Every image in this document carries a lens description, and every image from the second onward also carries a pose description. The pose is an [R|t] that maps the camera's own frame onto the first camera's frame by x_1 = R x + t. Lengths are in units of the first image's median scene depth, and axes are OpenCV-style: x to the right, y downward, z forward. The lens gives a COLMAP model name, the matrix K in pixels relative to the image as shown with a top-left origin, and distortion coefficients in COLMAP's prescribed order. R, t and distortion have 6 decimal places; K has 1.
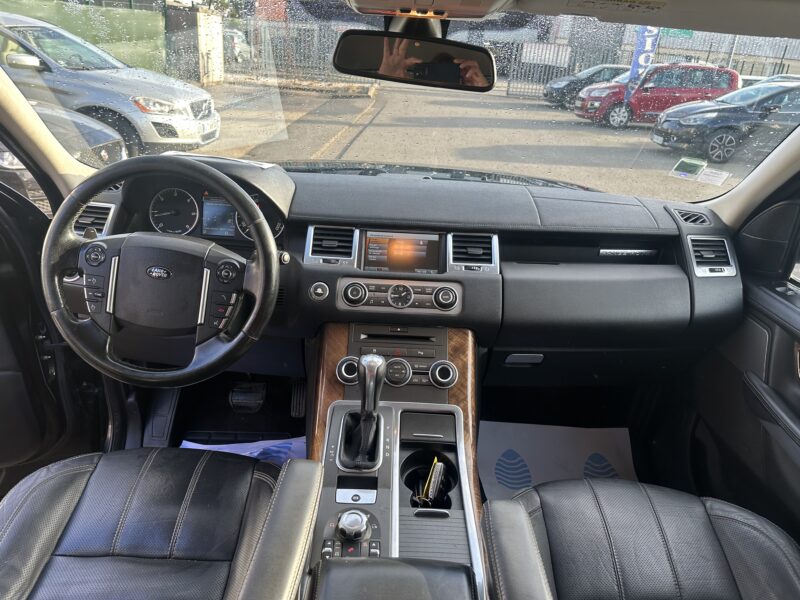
lens RADIAL K [[567.0, 0, 412.7], [0, 567.0, 300.2], [0, 0, 1]] dist [0.026168, -0.006233]
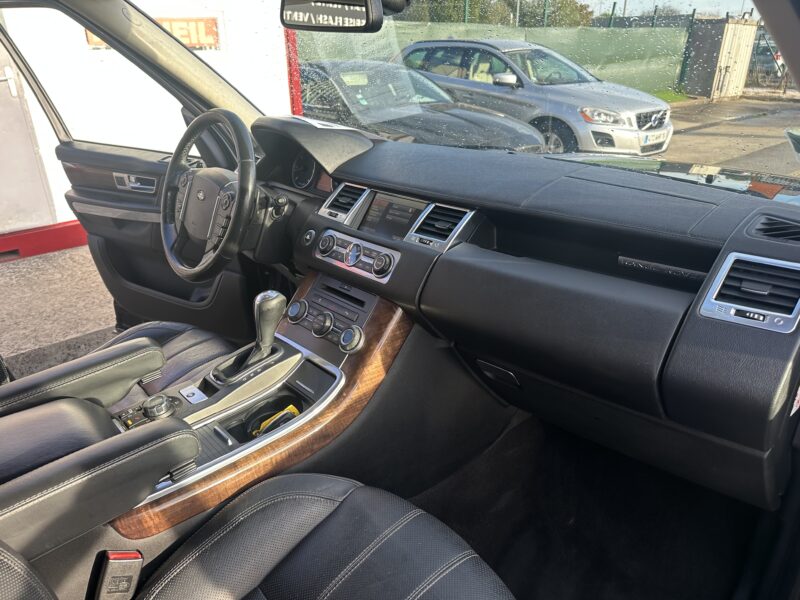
lens RADIAL K [[591.2, 0, 417.7], [0, 591.2, 300.7], [0, 0, 1]] dist [0.048238, -0.078011]
pose [[0.663012, 0.216462, -0.716630, 0.773372], [-0.249891, 0.966369, 0.060702, -0.019610], [0.705669, 0.138833, 0.694807, 0.354676]]
